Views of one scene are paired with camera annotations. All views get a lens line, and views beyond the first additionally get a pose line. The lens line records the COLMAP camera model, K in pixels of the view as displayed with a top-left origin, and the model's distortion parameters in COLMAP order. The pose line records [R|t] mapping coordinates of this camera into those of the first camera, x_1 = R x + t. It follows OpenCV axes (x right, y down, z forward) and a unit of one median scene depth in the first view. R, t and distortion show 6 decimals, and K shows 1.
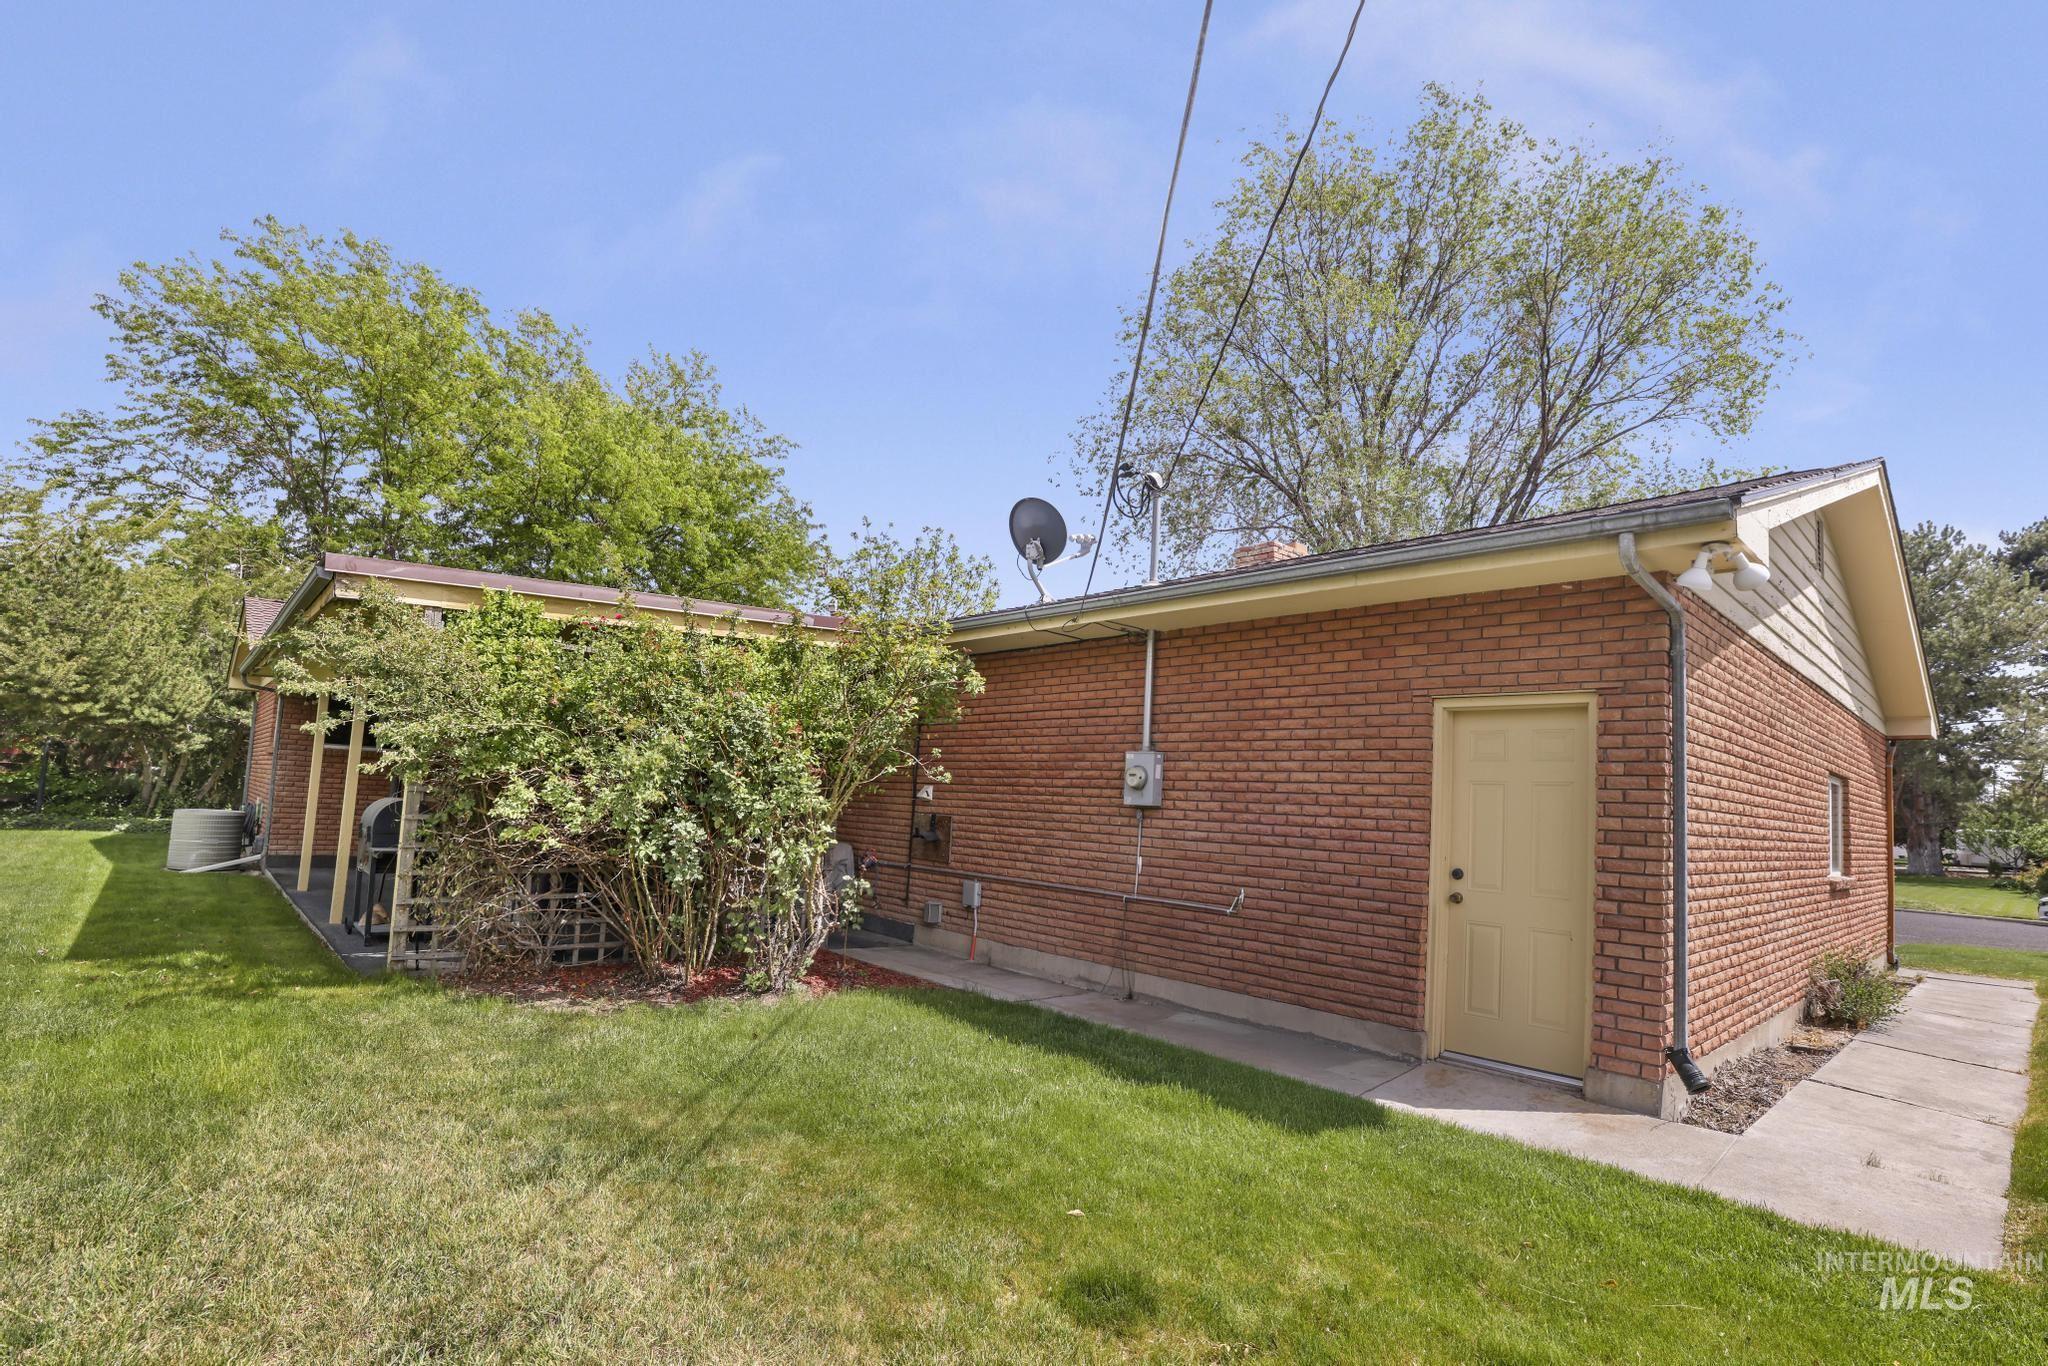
lens RADIAL K [[954.5, 0, 1023.2], [0, 954.5, 720.9], [0, 0, 1]] dist [-0.059662, 0.022985]
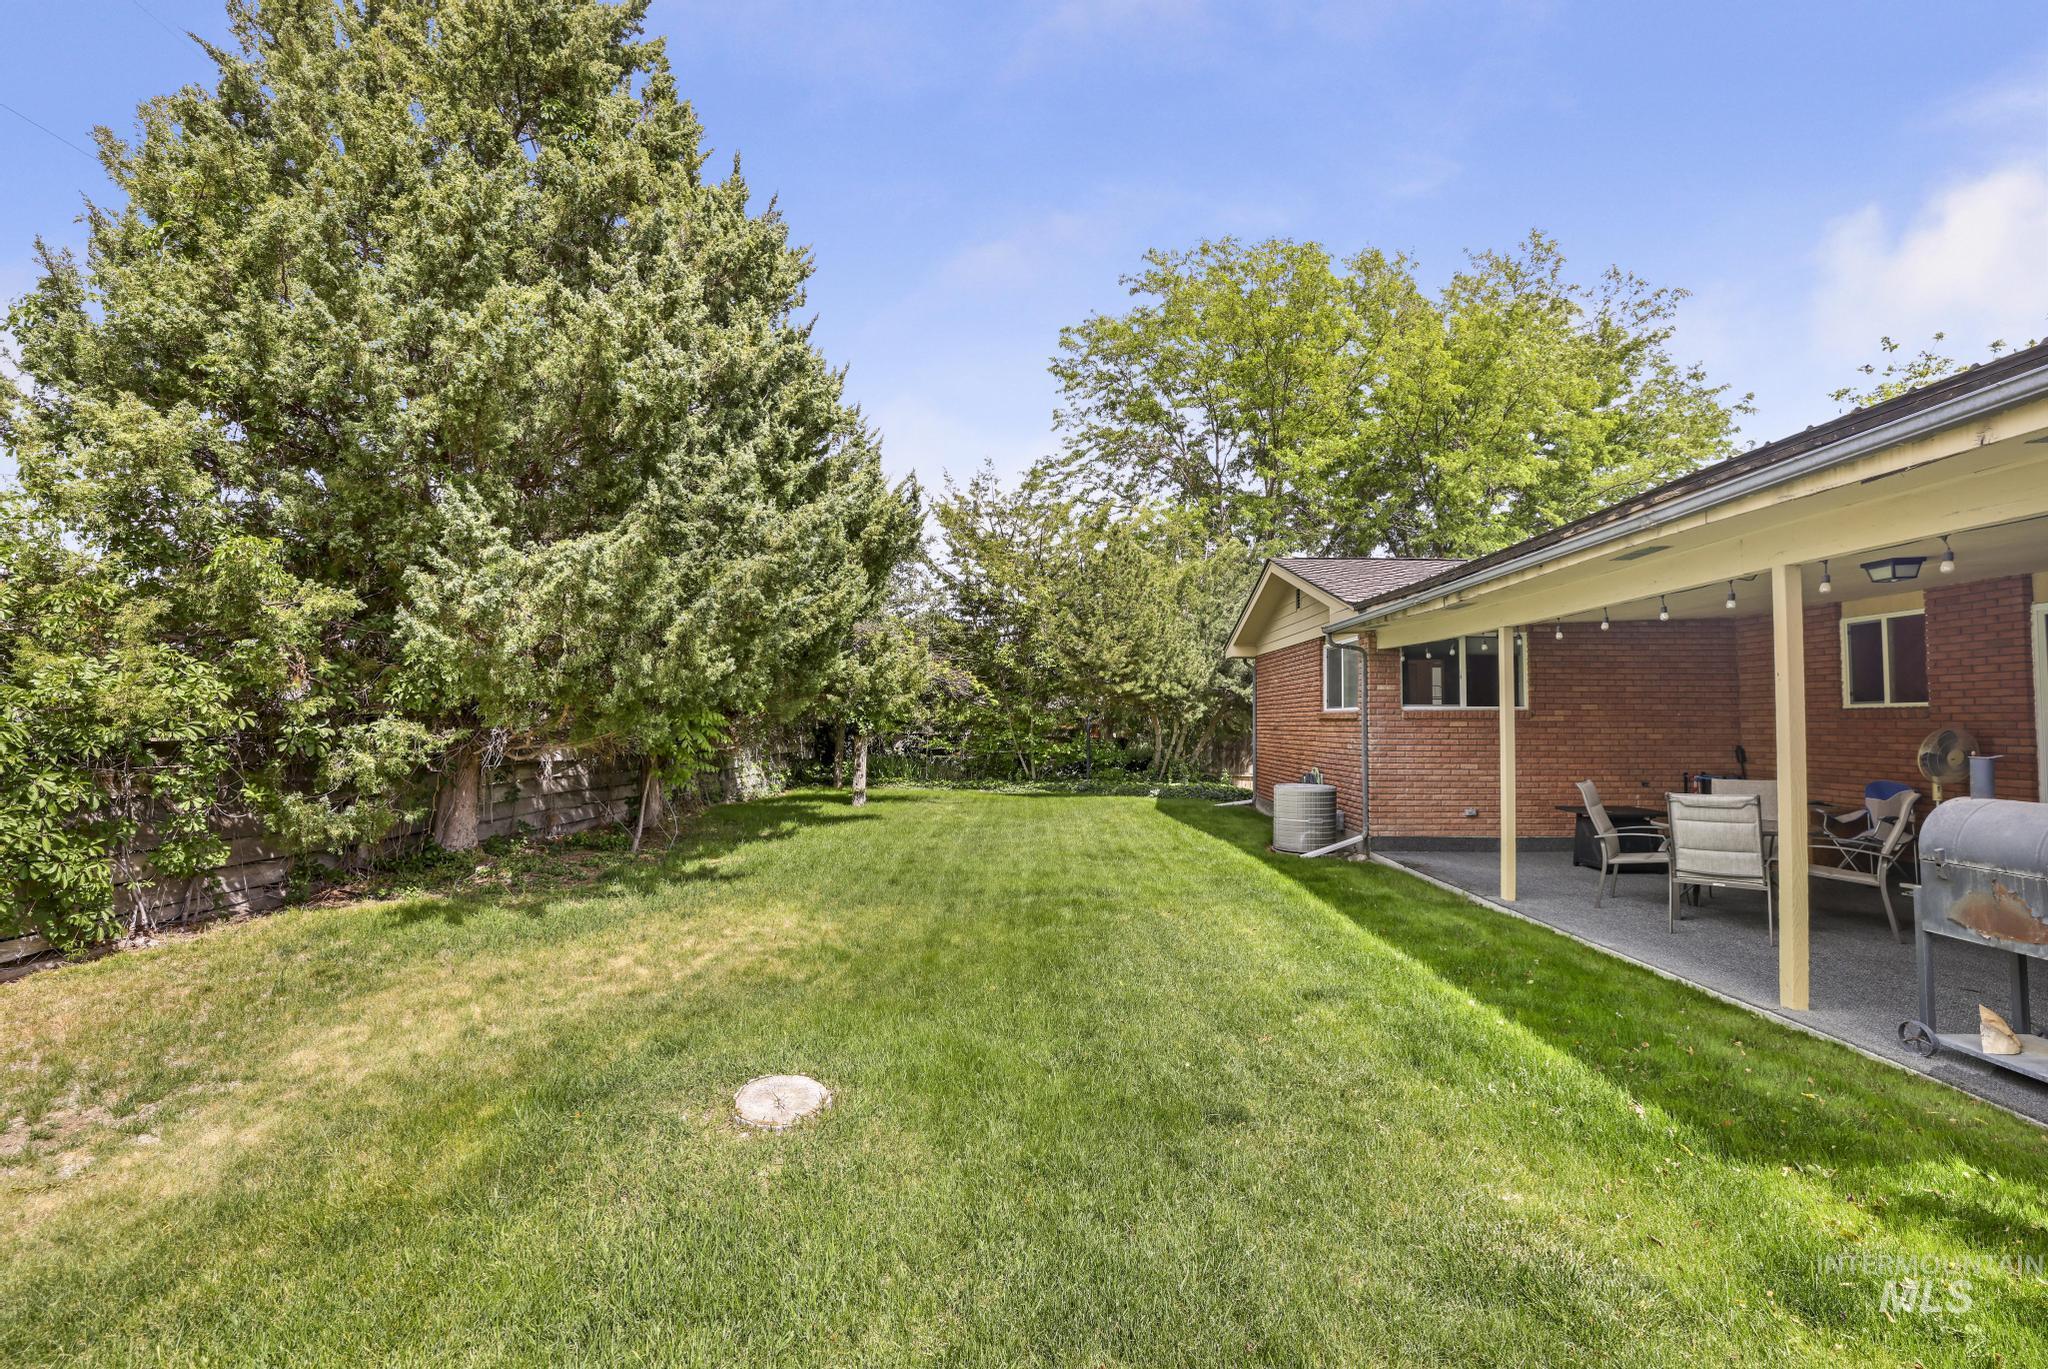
lens RADIAL K [[906.4, 0, 1042.2], [0, 906.4, 675.6], [0, 0, 1]] dist [-0.053997, 0.019531]
pose [[0.719025, -0.084261, -0.689858, -0.300500], [0.093067, 0.995357, -0.024574, -0.008897], [0.688725, -0.046533, 0.723528, 0.125857]]
